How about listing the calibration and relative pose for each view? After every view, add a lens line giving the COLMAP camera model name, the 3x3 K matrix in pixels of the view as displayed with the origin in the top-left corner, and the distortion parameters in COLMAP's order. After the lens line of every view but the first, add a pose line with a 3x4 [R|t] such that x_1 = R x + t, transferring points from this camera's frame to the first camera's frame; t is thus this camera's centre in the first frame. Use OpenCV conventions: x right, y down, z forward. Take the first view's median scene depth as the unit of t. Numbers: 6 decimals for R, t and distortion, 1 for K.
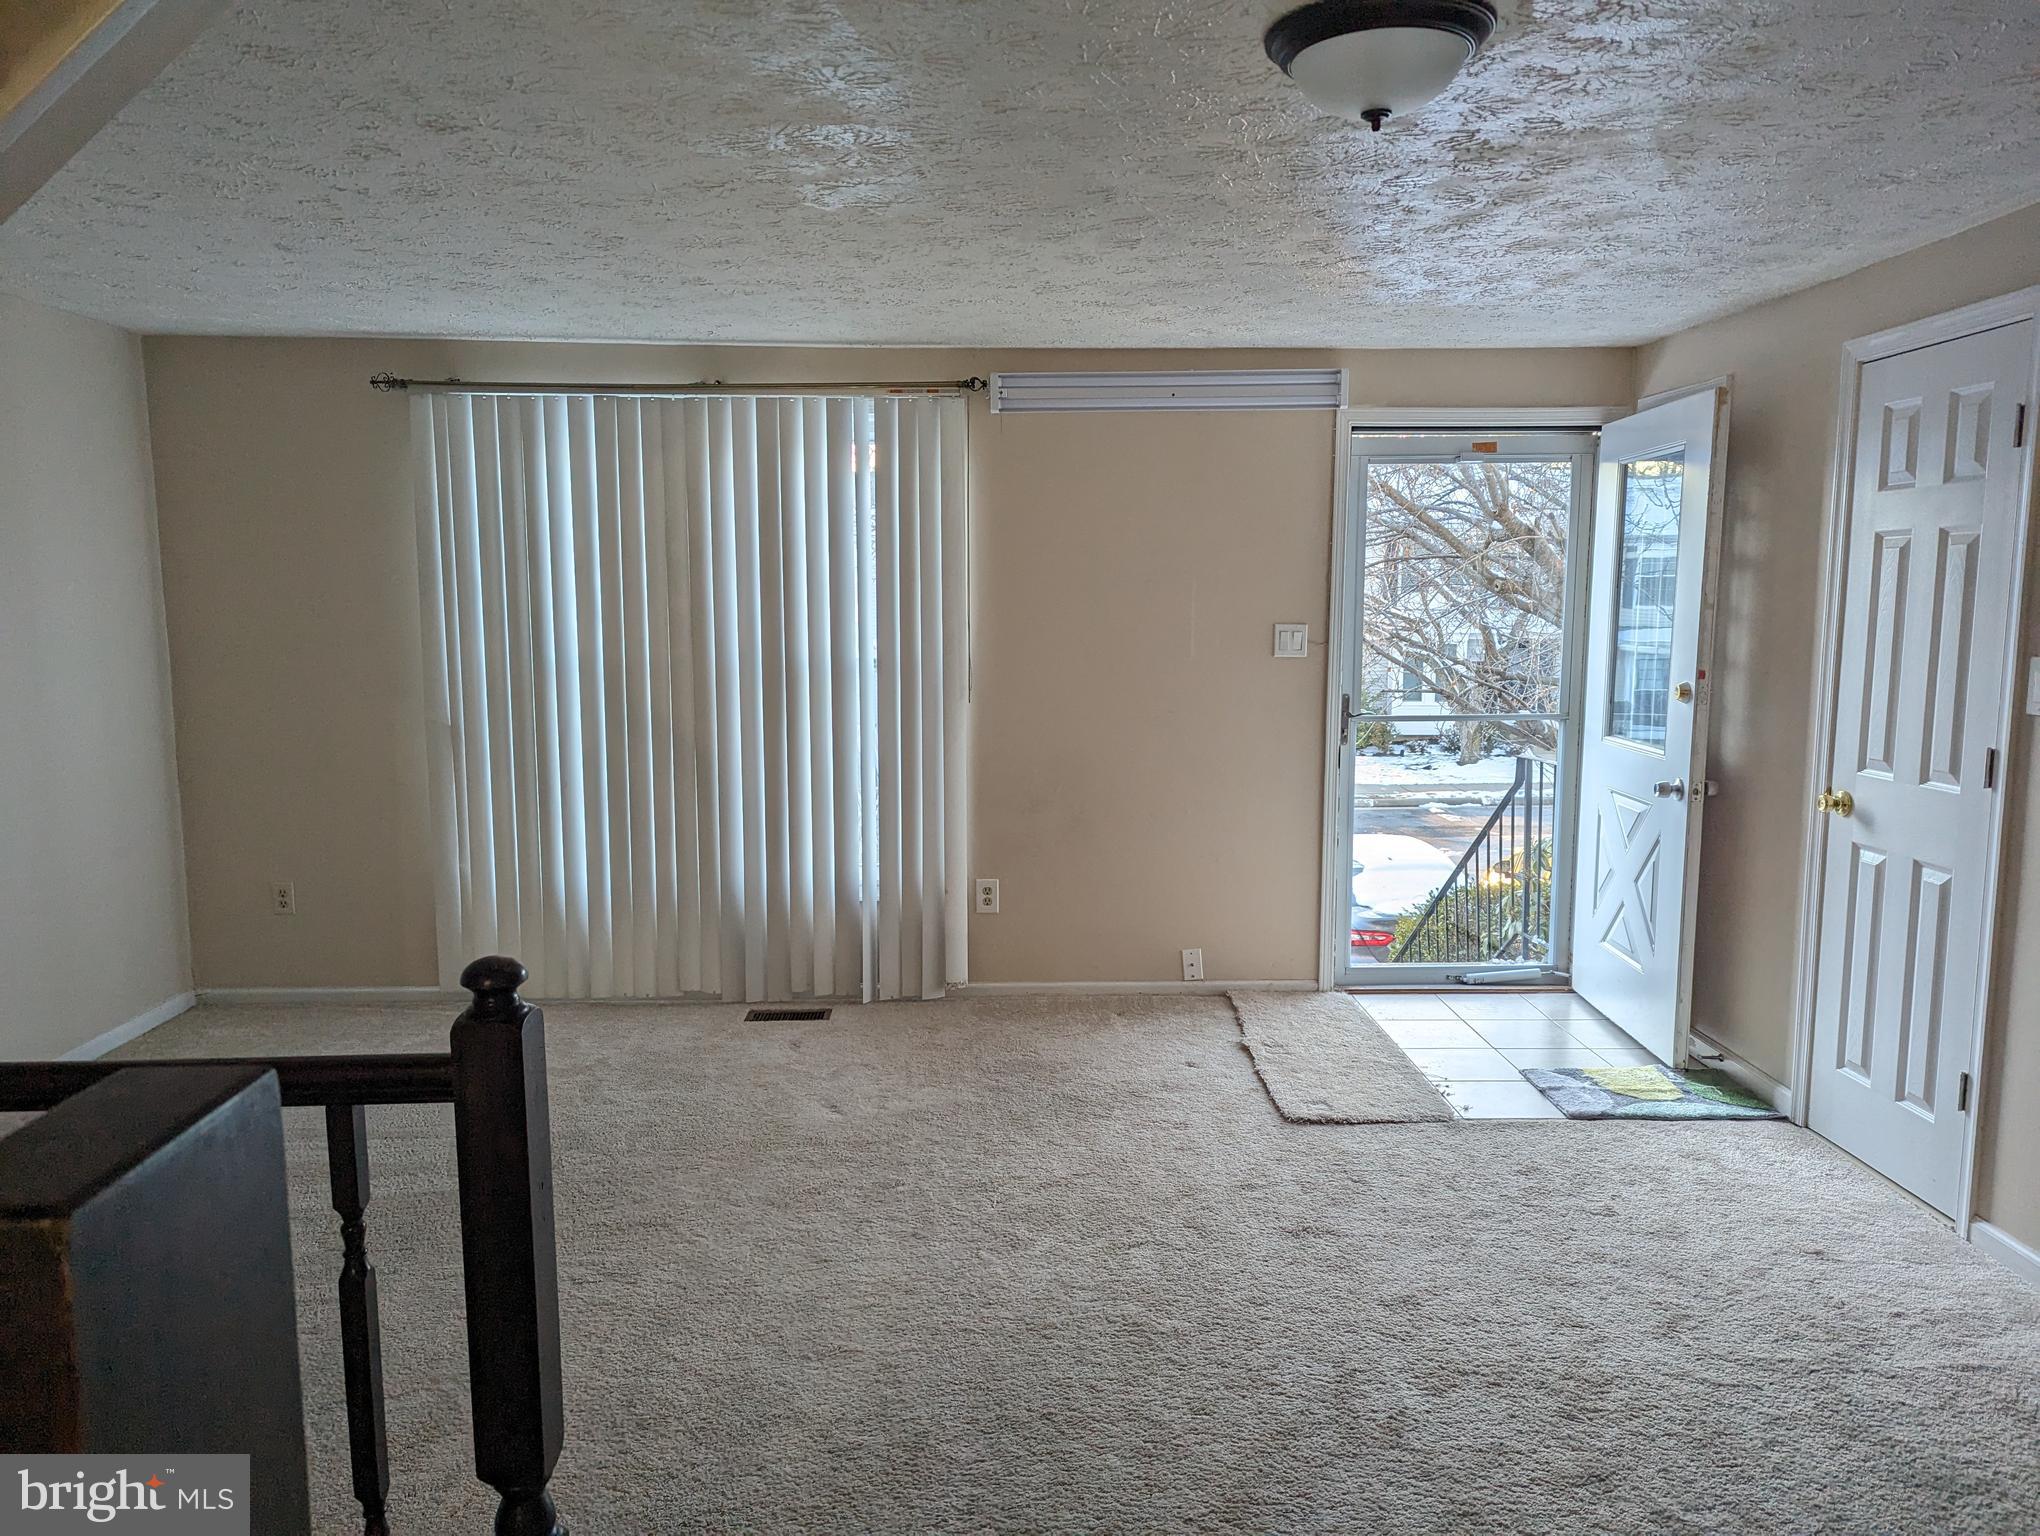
lens RADIAL K [[1429.8, 0, 1017.1], [0, 1429.8, 780.0], [0, 0, 1]] dist [0.062264, -0.053756]
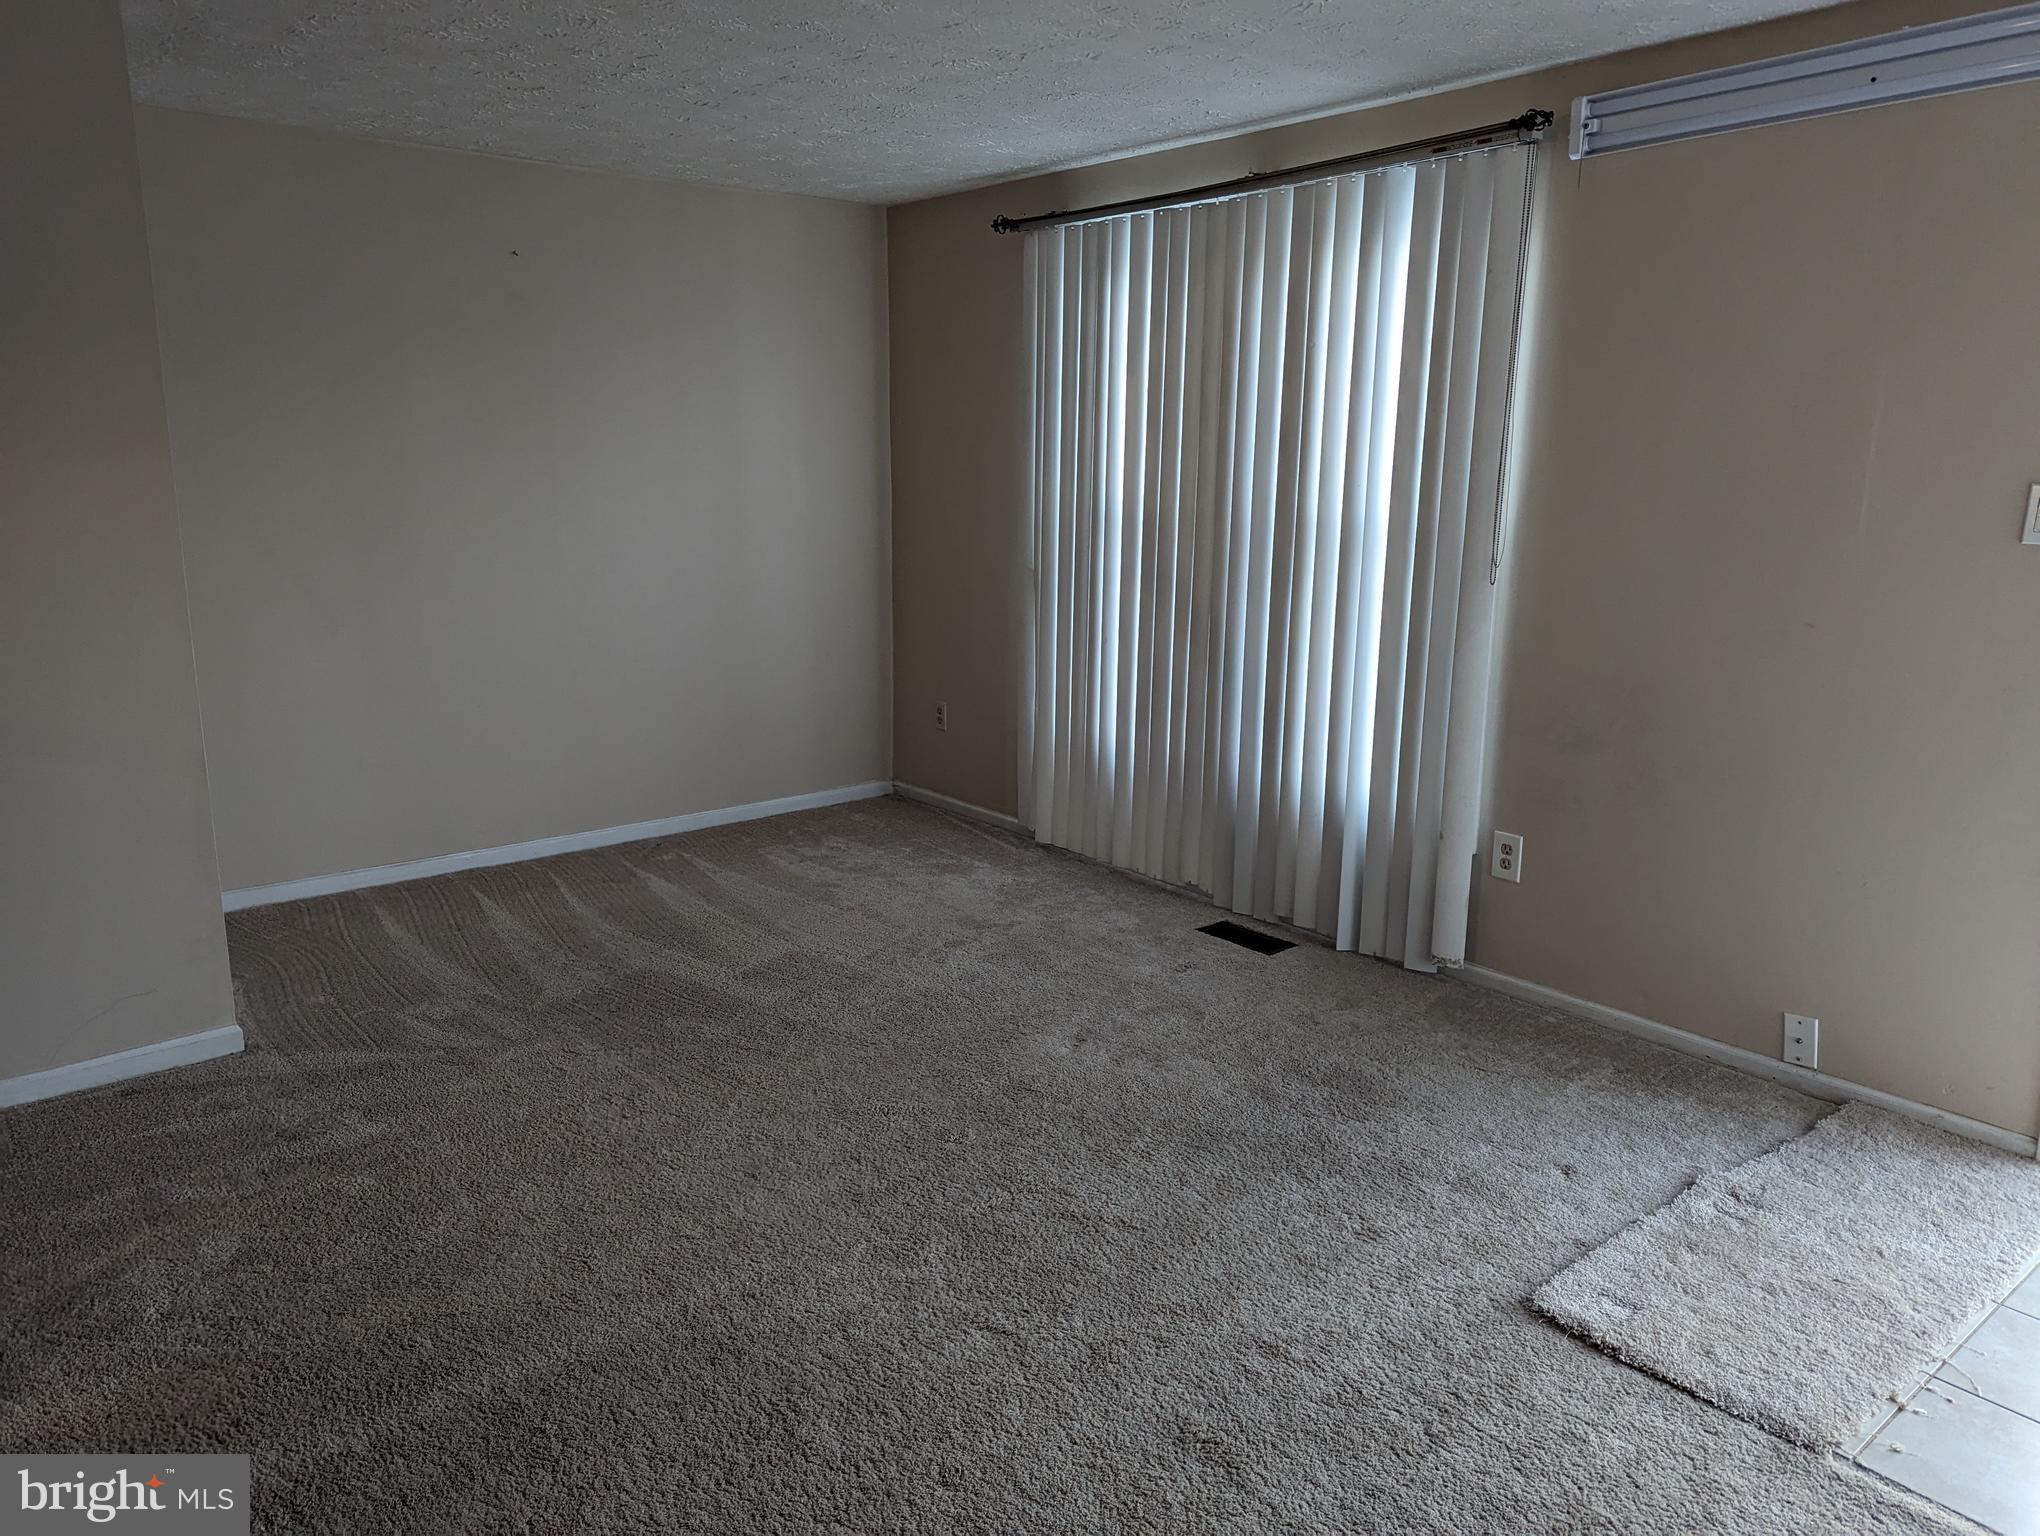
lens RADIAL K [[1429.8, 0, 1015.2], [0, 1429.8, 754.3], [0, 0, 1]] dist [0.062264, -0.053756]
pose [[0.614616, 0.168694, -0.770577, 0.402460], [-0.110554, 0.985645, 0.127597, -0.037323], [0.781041, 0.006768, 0.624443, 0.371650]]
